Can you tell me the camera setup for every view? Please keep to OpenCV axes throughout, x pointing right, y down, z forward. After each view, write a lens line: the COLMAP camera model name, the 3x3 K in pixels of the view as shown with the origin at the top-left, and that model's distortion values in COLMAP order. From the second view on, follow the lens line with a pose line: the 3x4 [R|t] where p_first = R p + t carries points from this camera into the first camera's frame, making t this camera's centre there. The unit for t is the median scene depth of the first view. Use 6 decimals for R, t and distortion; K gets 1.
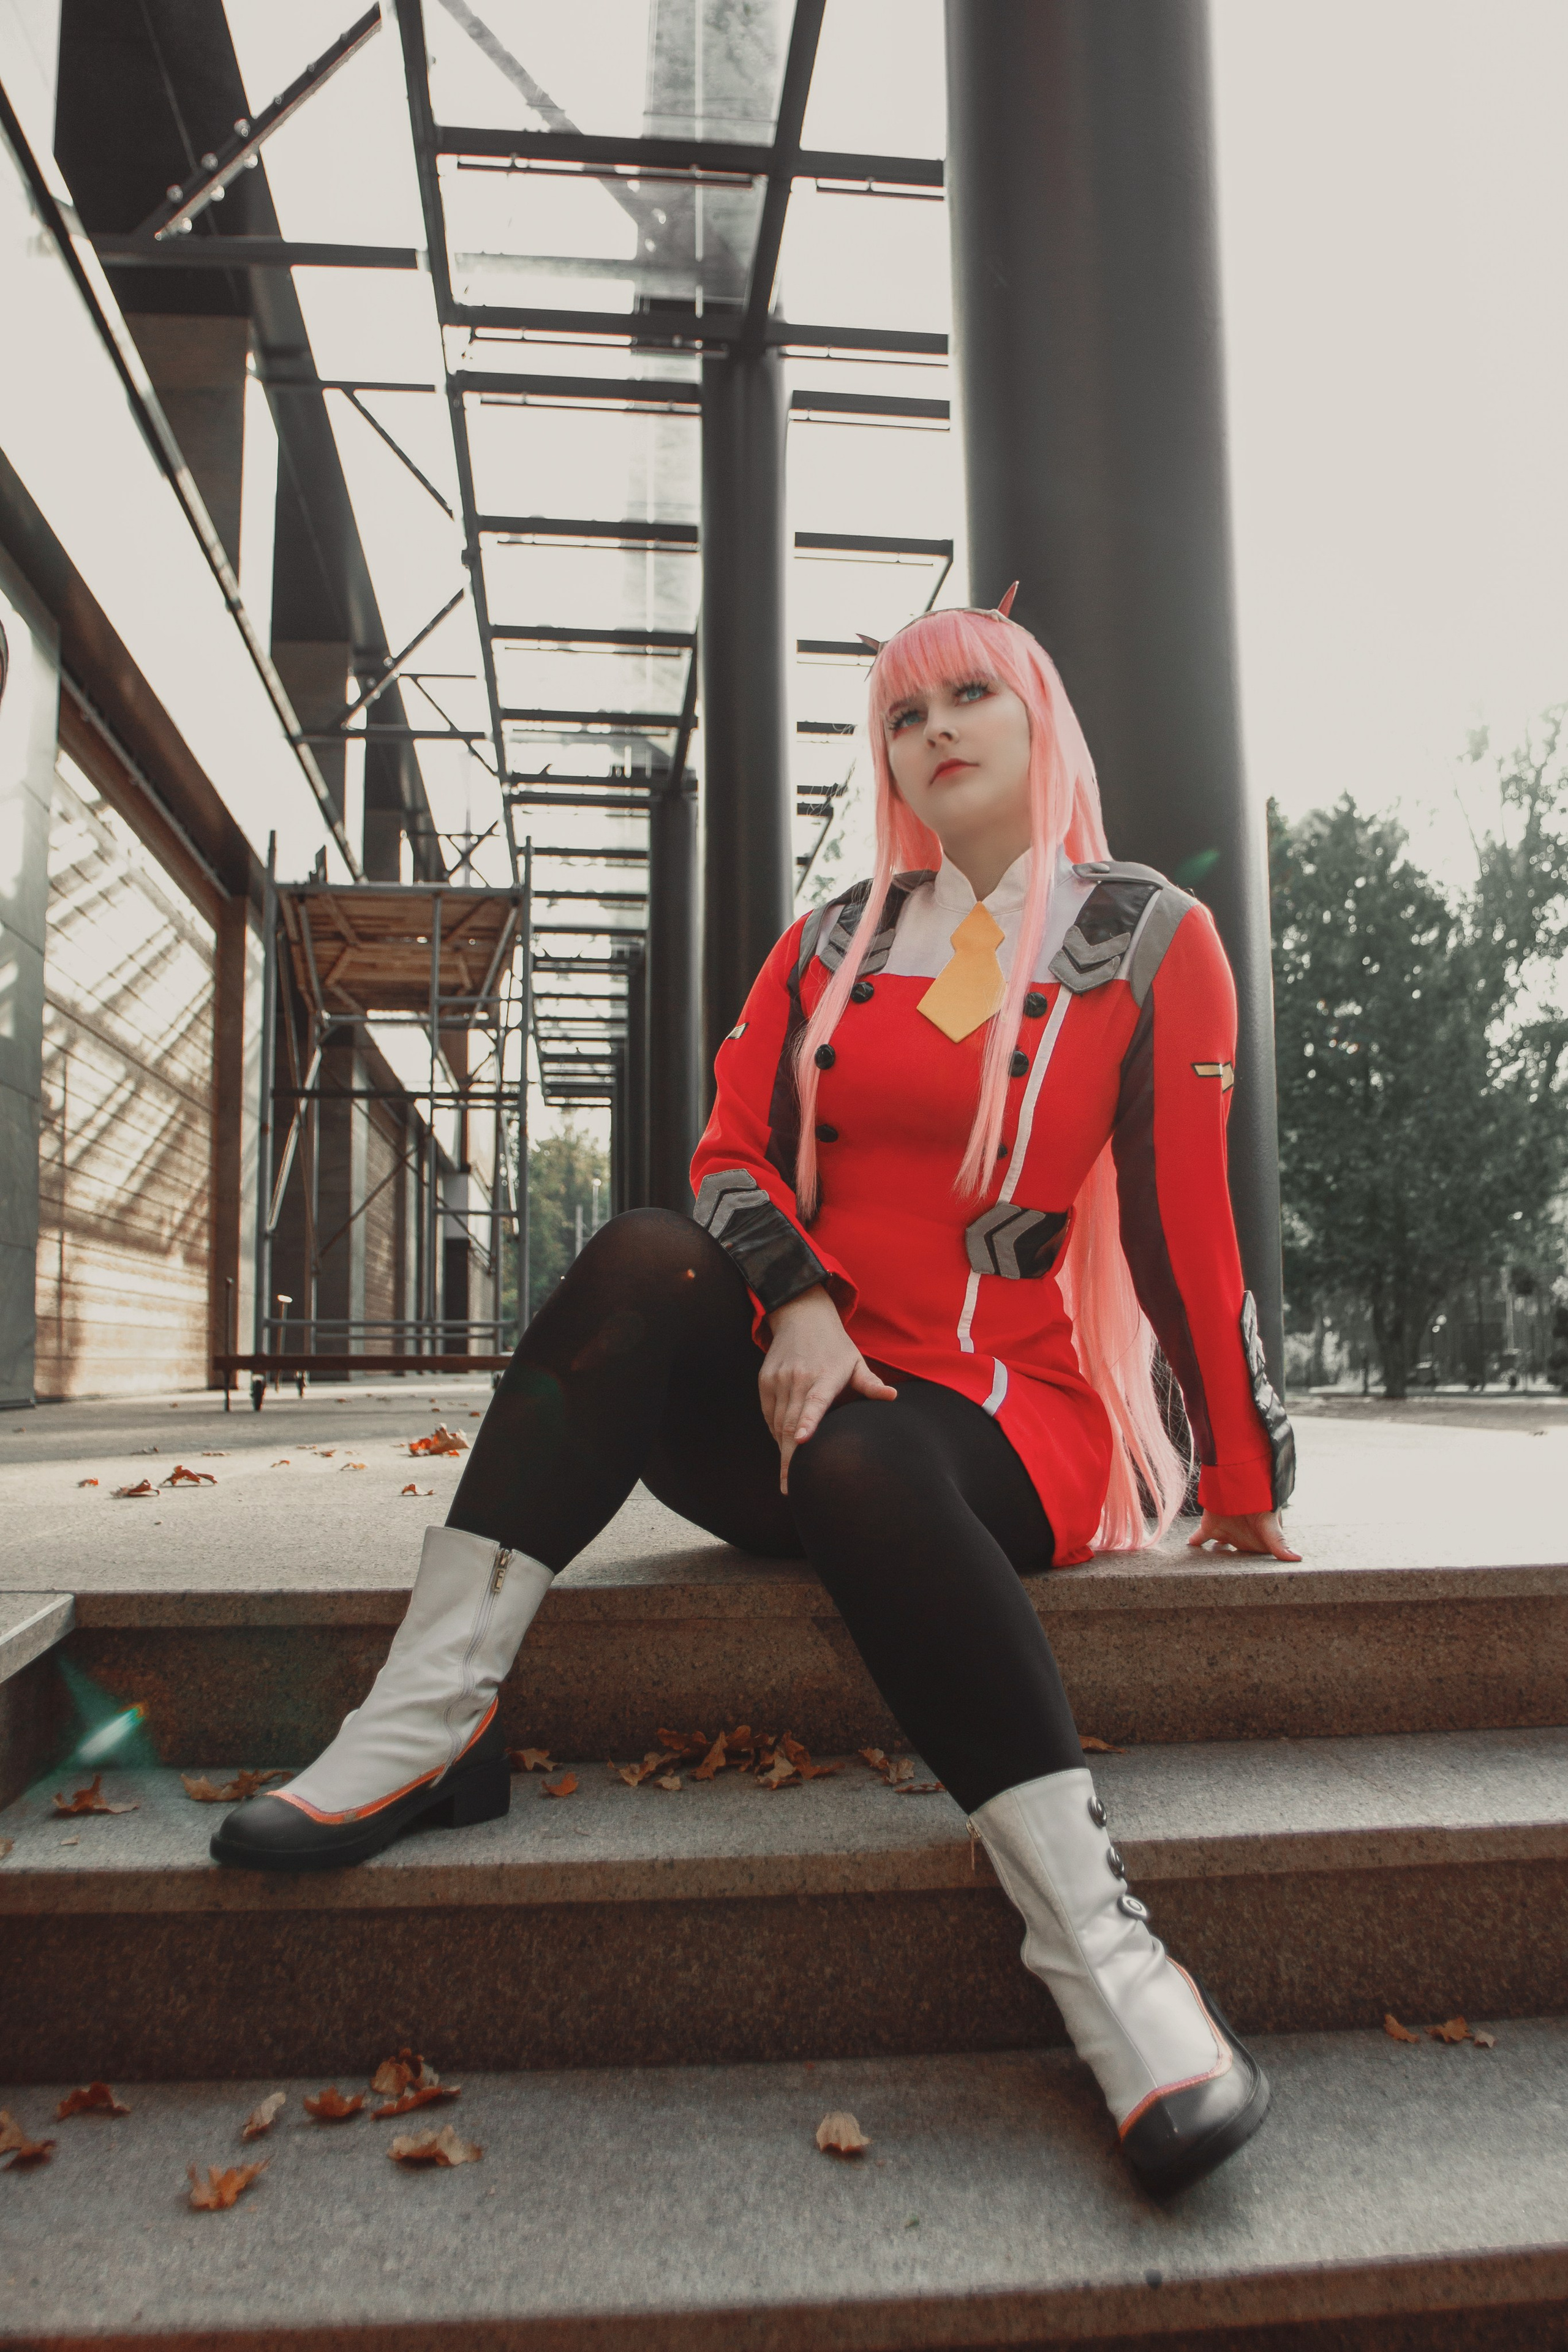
lens RADIAL K [[1932.3, 0, 750.0], [0, 1932.3, 1177.5], [0, 0, 1]] dist [-0.082423, 0.020188]
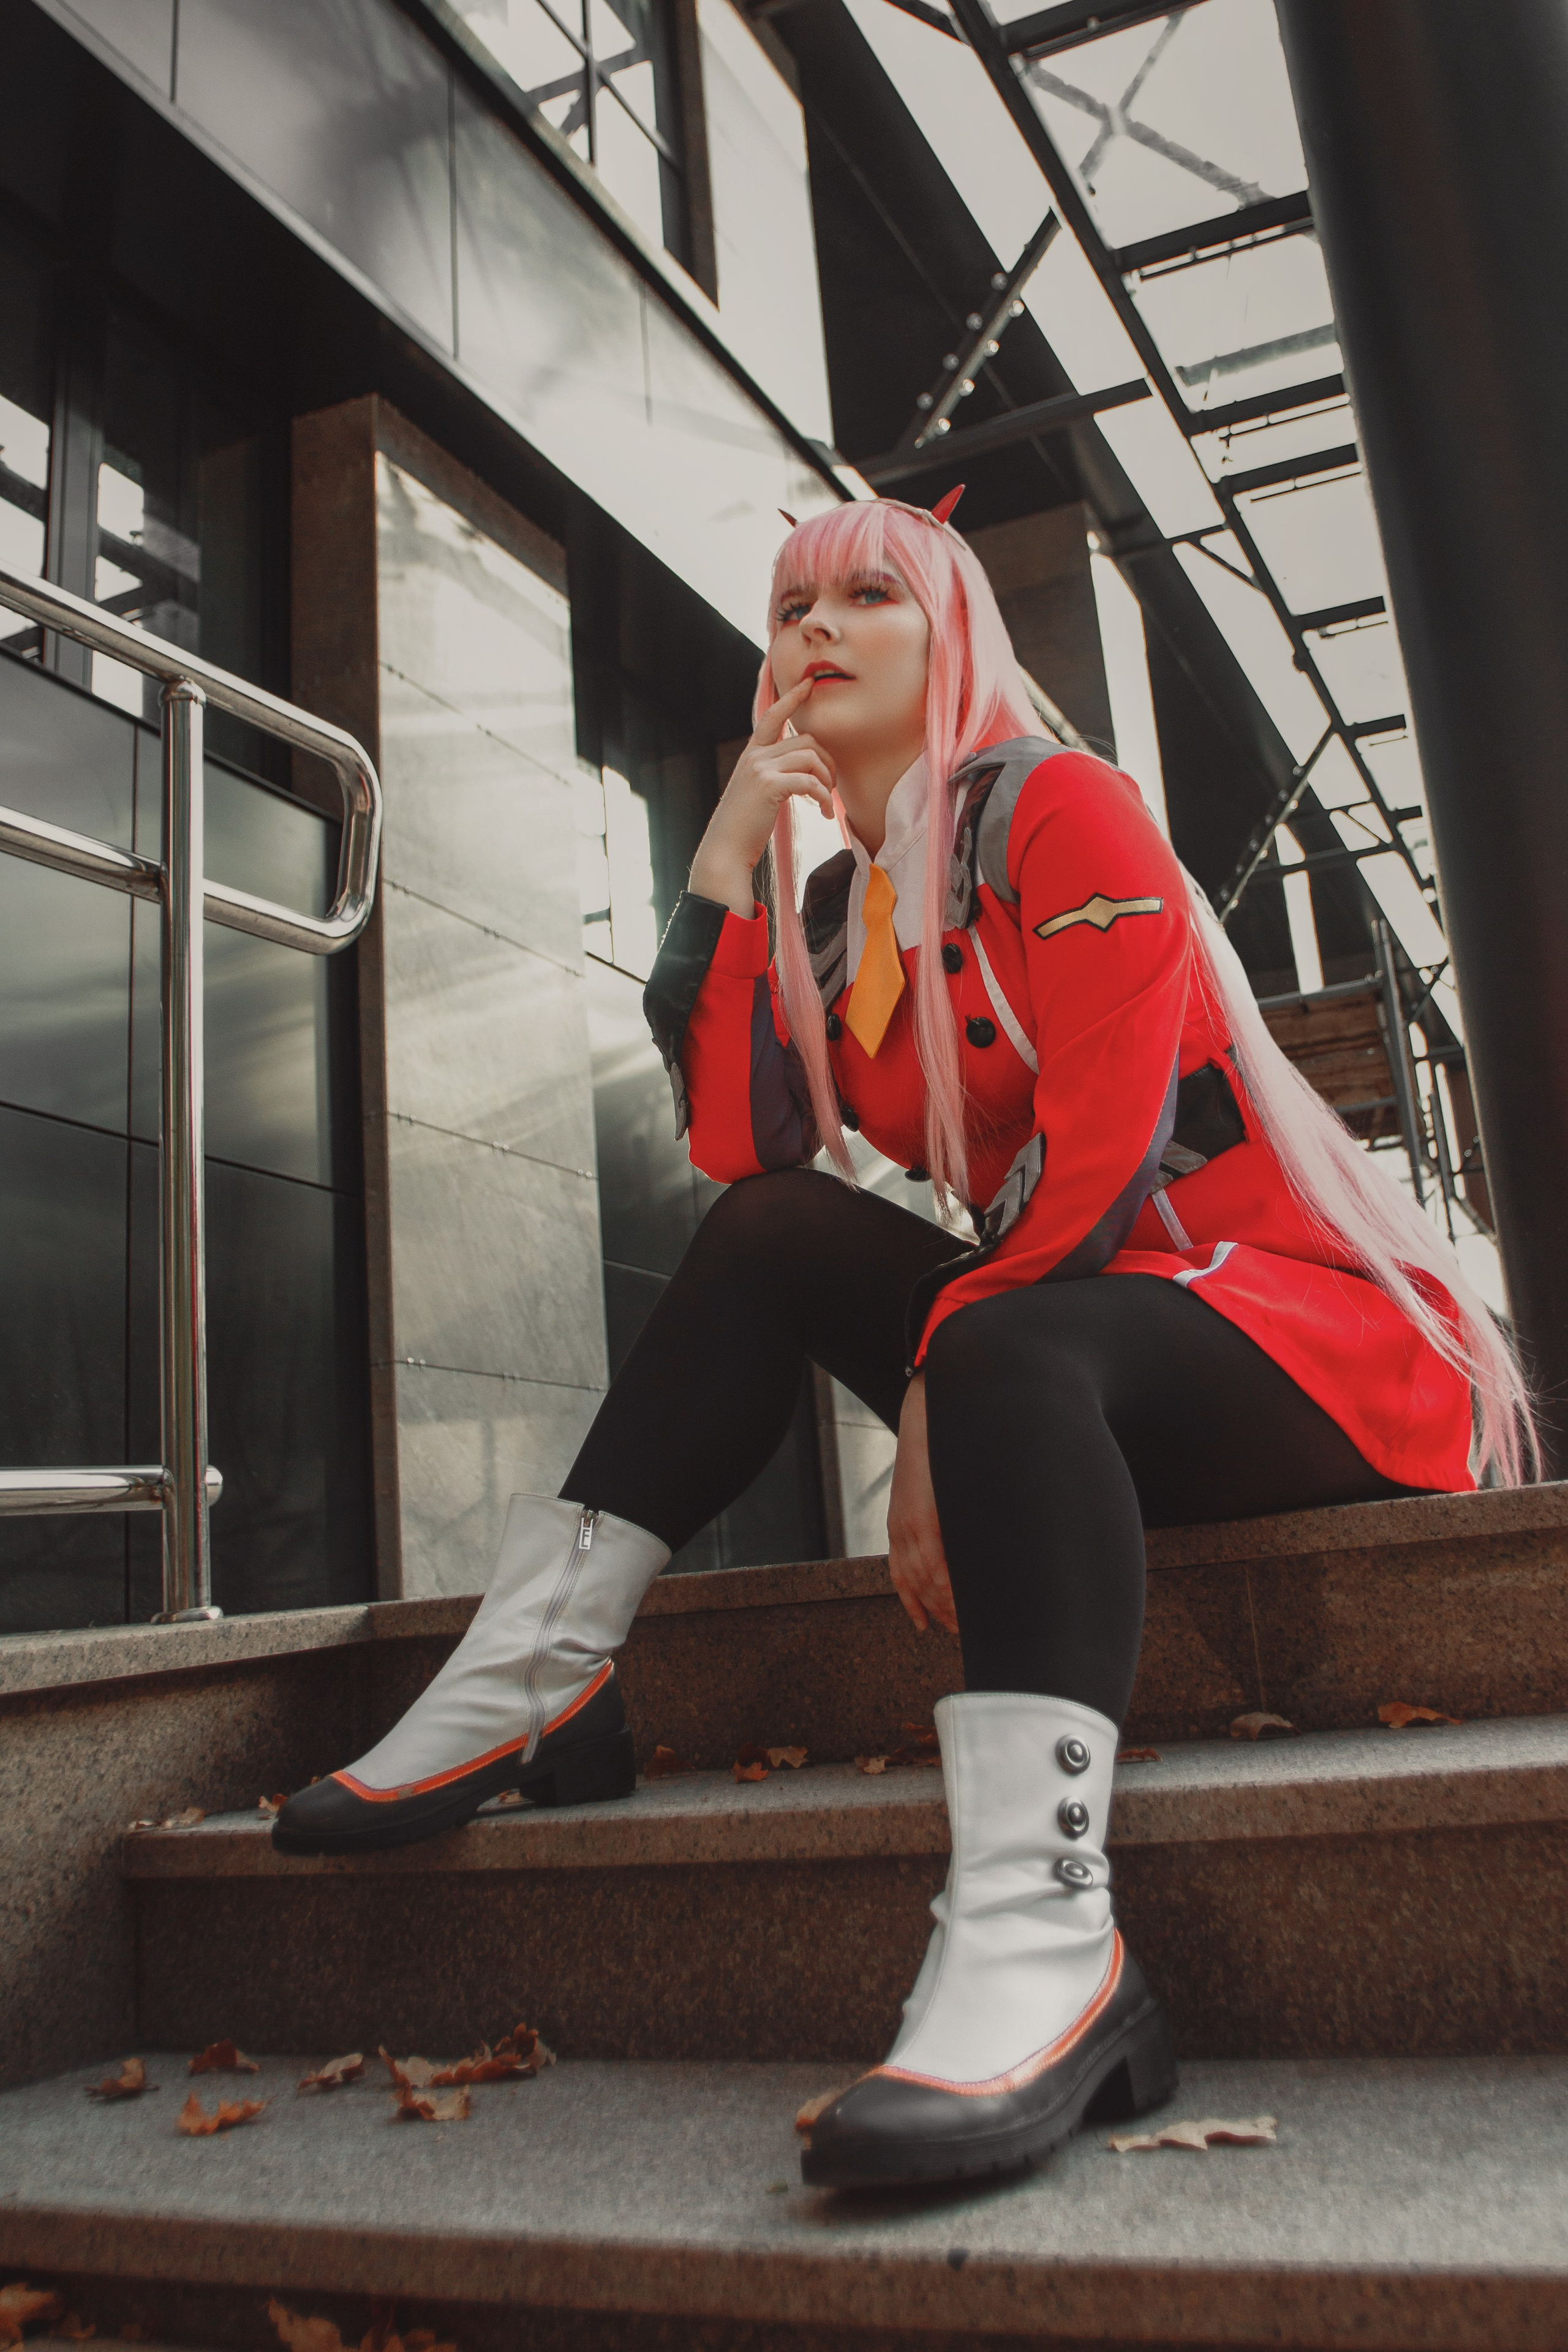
lens RADIAL K [[2039.3, 0, 786.7], [0, 2039.3, 1051.9], [0, 0, 1]] dist [-0.067708, -0.005719]
pose [[0.864075, -0.196149, -0.463573, 0.476474], [0.120890, 0.974863, -0.187156, 0.186508], [0.488630, 0.105675, 0.866068, 0.153943]]
